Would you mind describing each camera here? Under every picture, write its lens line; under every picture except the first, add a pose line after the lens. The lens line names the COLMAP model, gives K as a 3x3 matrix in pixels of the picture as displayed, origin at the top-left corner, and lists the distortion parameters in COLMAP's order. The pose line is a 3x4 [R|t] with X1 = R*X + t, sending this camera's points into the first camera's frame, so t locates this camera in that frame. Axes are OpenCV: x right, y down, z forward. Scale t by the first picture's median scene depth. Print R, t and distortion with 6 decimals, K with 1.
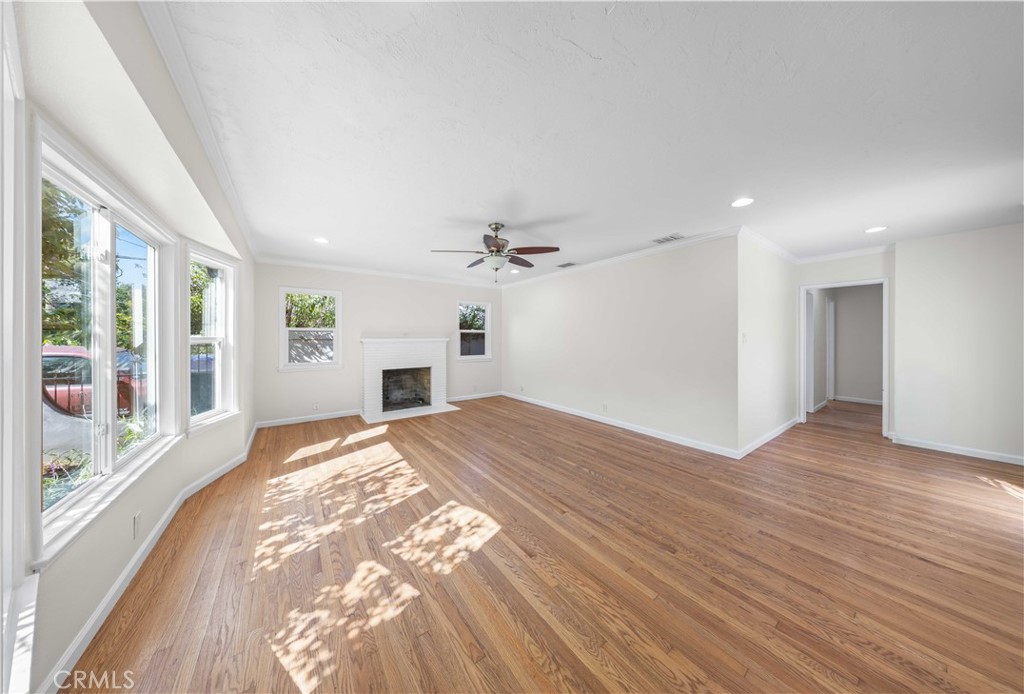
lens RADIAL K [[302.8, 0, 509.4], [0, 302.8, 339.3], [0, 0, 1]] dist [0.000507, 0.000165]
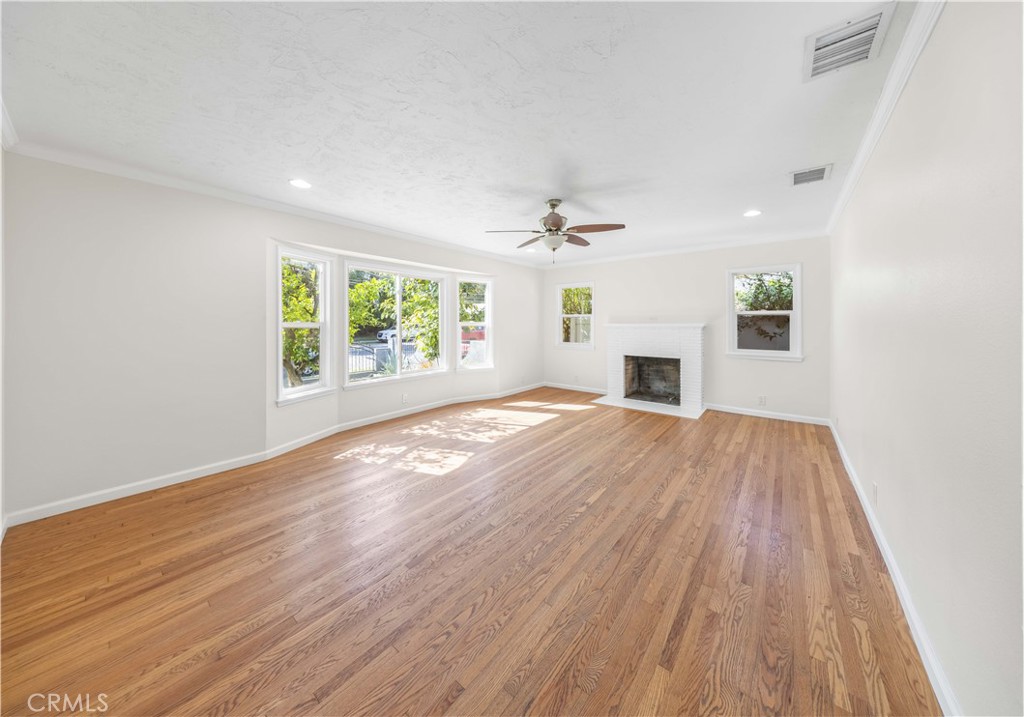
lens RADIAL K [[343.2, 0, 520.2], [0, 343.2, 322.5], [0, 0, 1]] dist [-0.001336, -0.000148]
pose [[0.277640, 0.003758, -0.960678, 0.754351], [-0.008387, 0.999964, 0.001488, -0.005720], [0.960649, 0.007644, 0.277662, 0.488787]]
